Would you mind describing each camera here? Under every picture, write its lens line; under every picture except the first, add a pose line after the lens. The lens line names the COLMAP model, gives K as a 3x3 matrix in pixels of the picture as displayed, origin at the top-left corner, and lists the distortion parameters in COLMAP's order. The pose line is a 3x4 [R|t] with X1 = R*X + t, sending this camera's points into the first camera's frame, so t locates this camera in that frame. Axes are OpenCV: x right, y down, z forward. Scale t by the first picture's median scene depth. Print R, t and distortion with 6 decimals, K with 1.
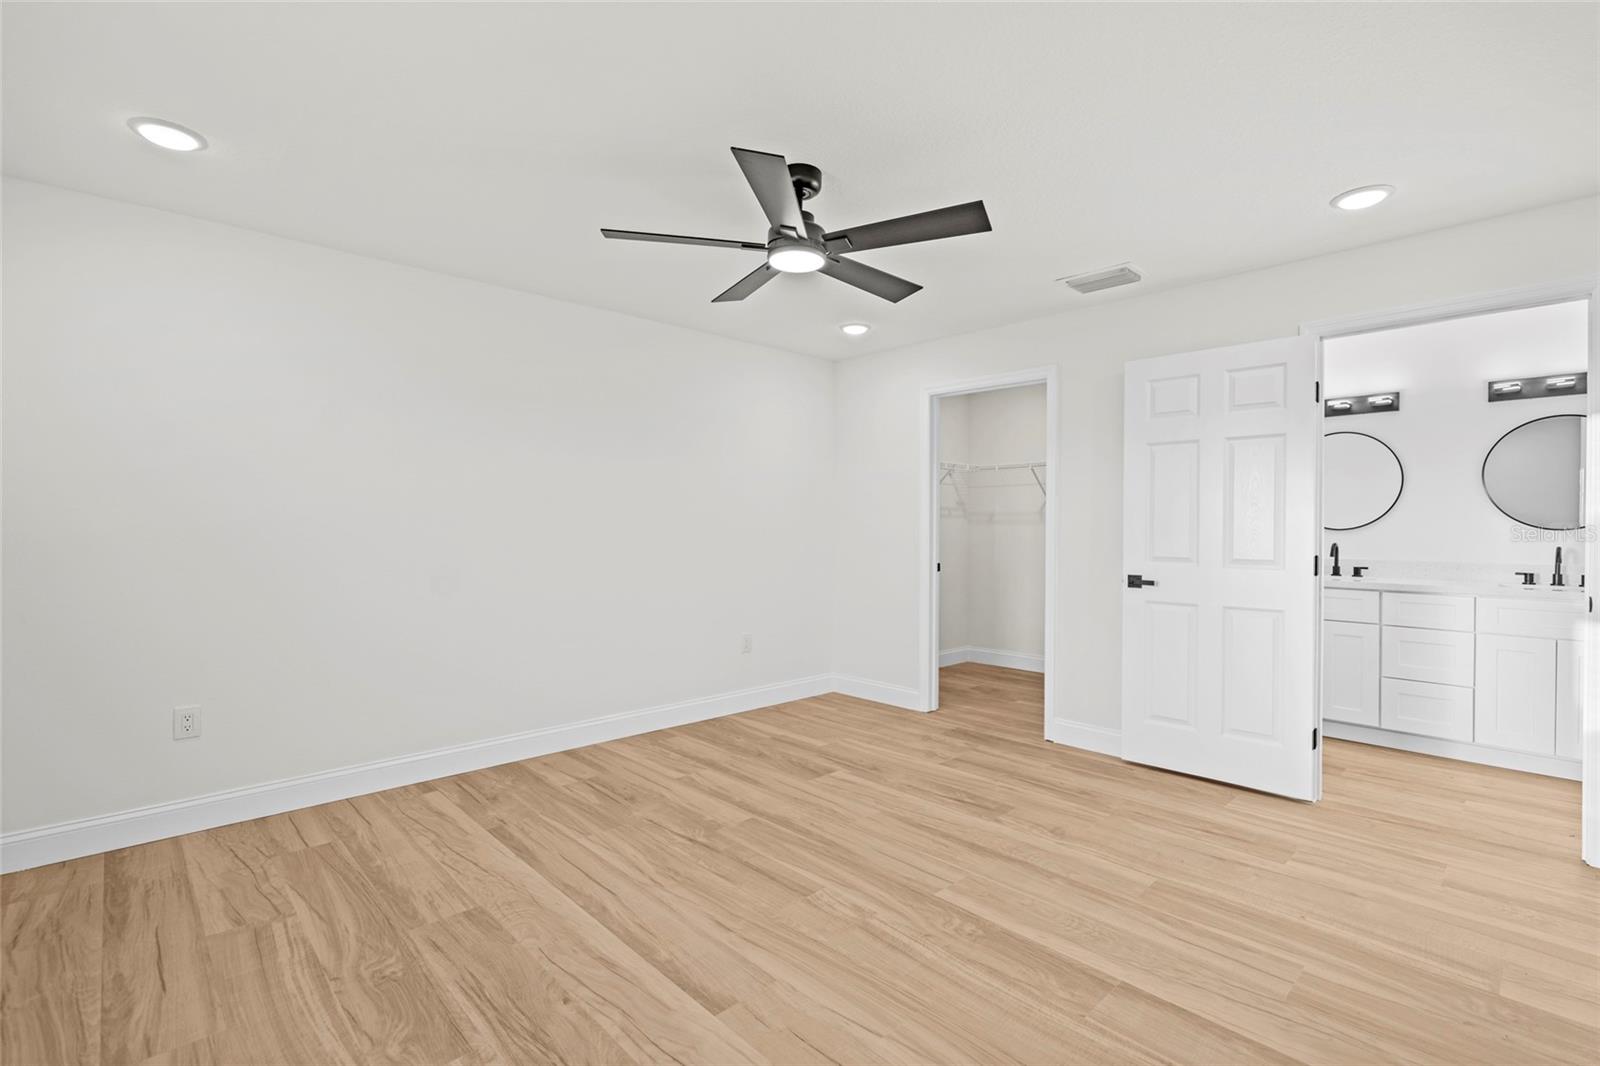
lens RADIAL K [[728.8, 0, 795.0], [0, 728.8, 530.8], [0, 0, 1]] dist [0.002514, -0.000395]
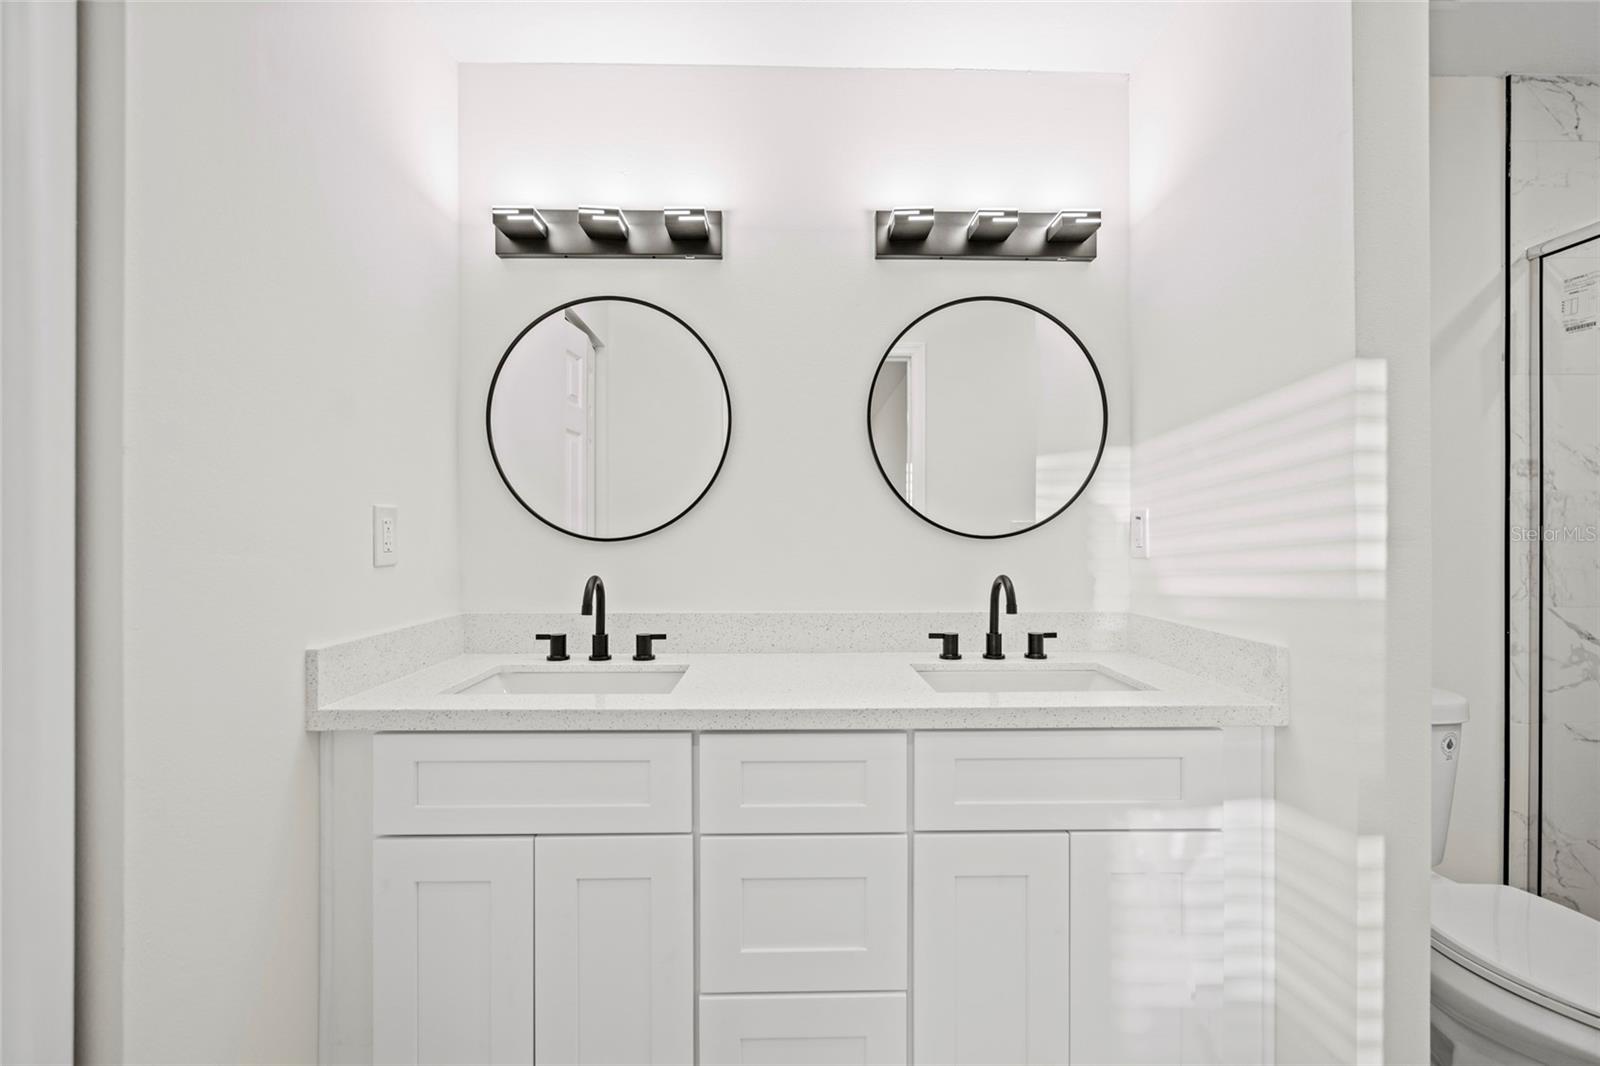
lens RADIAL K [[723.4, 0, 803.7], [0, 723.4, 534.2], [0, 0, 1]] dist [-0.001438, 0.000679]
pose [[0.665479, -0.003685, 0.746408, 0.586011], [0.007312, 0.999972, -0.001582, -0.003688], [-0.746381, 0.006510, 0.665487, 0.737898]]
